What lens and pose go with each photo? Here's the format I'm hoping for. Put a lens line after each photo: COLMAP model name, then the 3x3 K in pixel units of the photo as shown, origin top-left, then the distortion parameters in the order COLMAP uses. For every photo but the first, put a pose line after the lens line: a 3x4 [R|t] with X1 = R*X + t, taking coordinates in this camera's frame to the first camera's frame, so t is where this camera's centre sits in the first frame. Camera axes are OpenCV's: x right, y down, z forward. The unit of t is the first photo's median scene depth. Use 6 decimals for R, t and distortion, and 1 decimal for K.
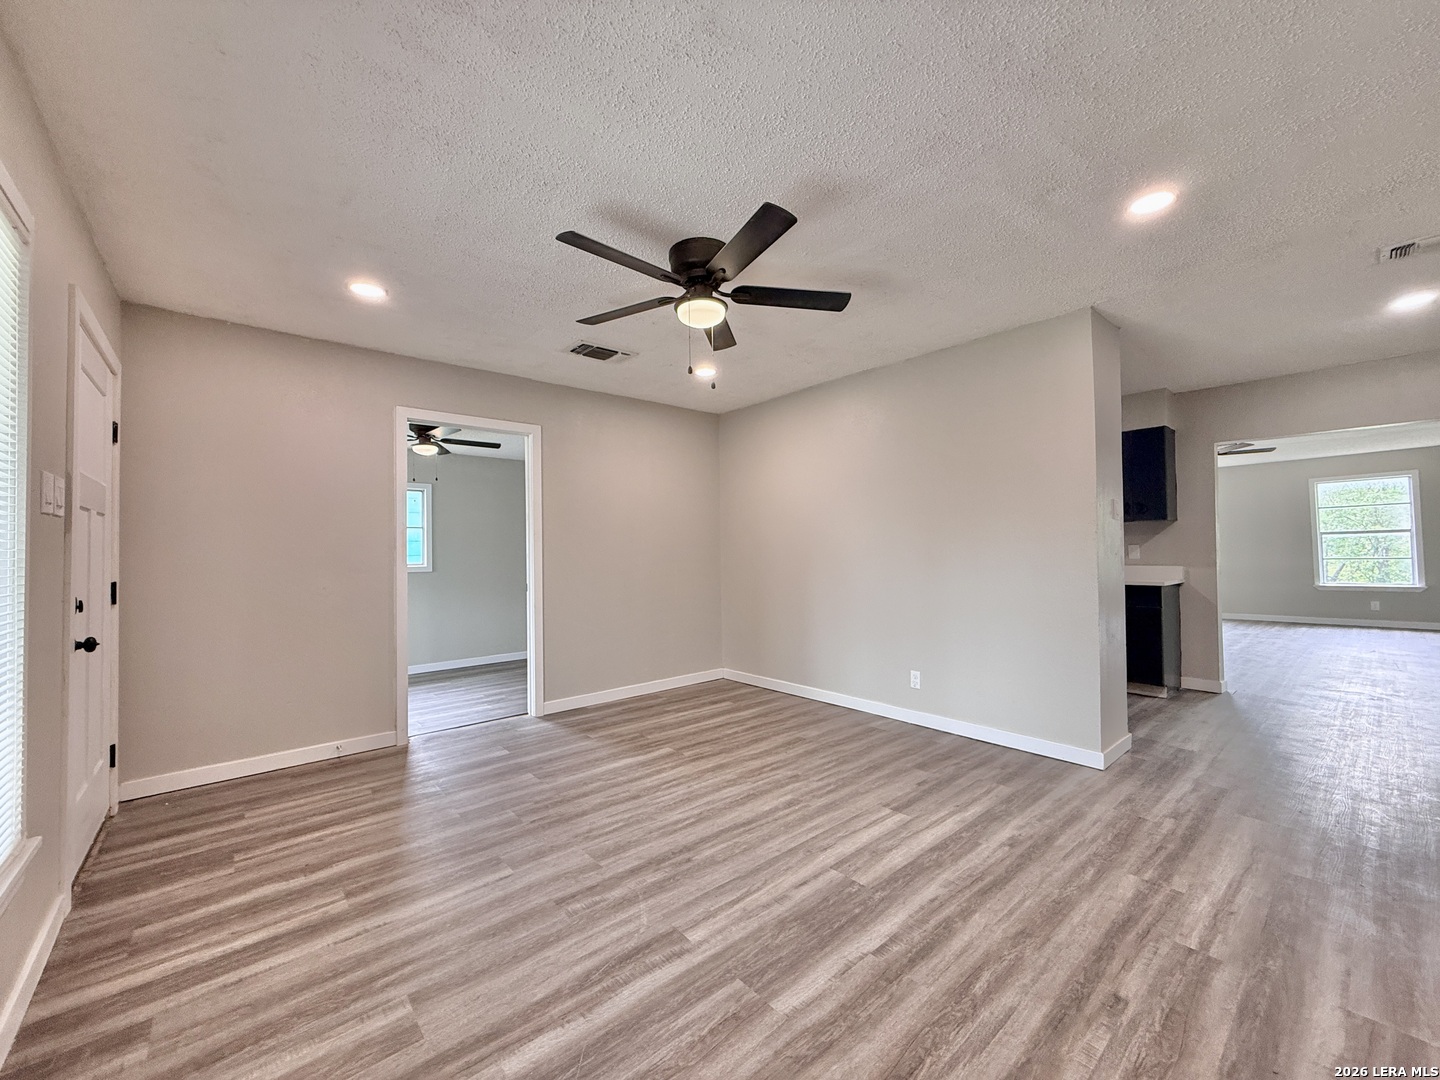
lens RADIAL K [[570.9, 0, 712.3], [0, 570.9, 539.3], [0, 0, 1]] dist [-0.000776, 0.000594]
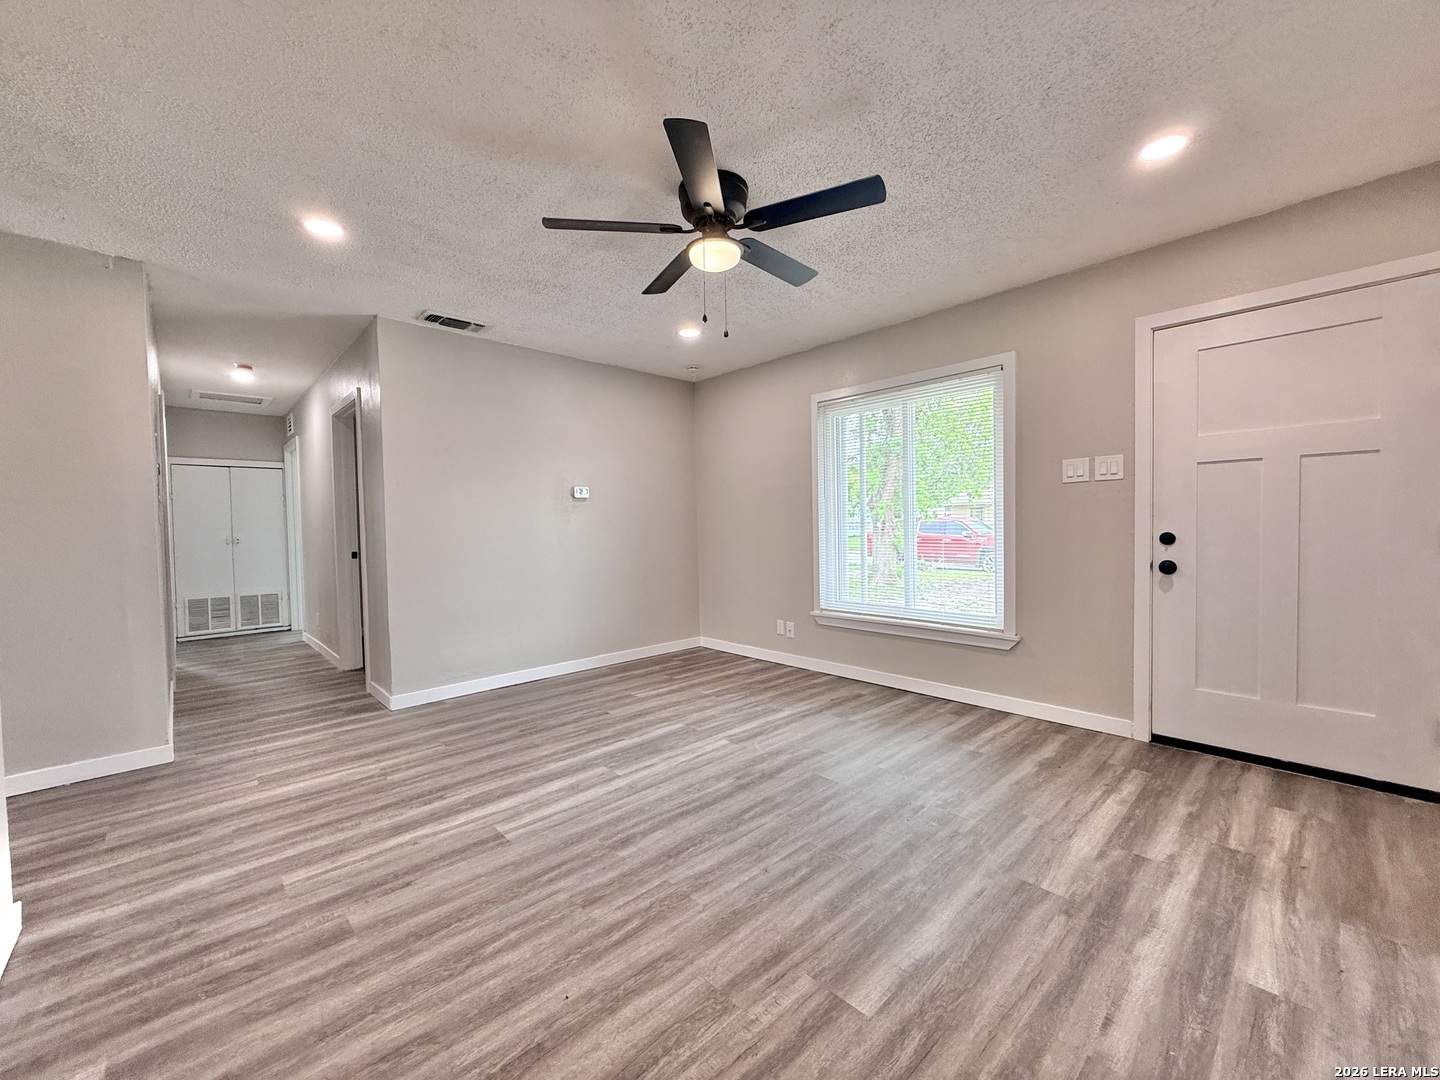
lens RADIAL K [[570.9, 0, 710.8], [0, 570.9, 539.1], [0, 0, 1]] dist [-0.000776, 0.000594]
pose [[-0.998503, 0.033540, -0.043215, 0.049611], [0.033300, 0.999426, 0.006259, 0.066553], [0.043400, 0.004811, -0.999046, 2.169334]]
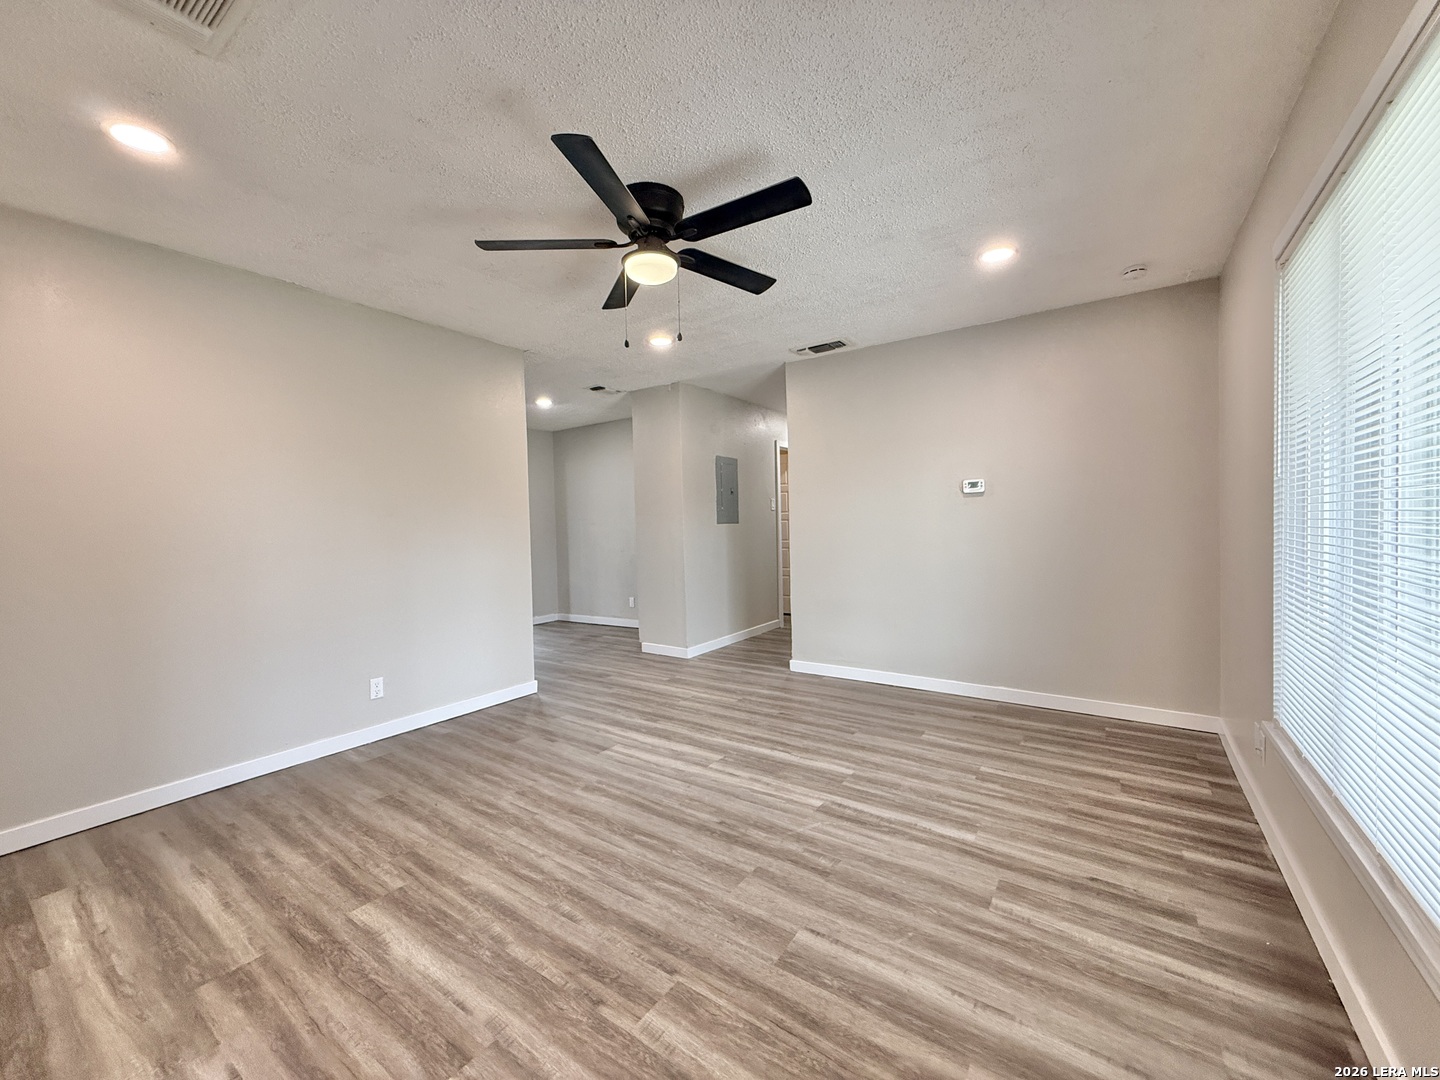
lens RADIAL K [[570.9, 0, 722.8], [0, 570.9, 537.5], [0, 0, 1]] dist [-0.000776, 0.000594]
pose [[-0.260175, -0.003436, 0.965555, -1.051841], [0.006909, 0.999961, 0.005421, 0.035896], [-0.965537, 0.008082, -0.260141, 1.271626]]
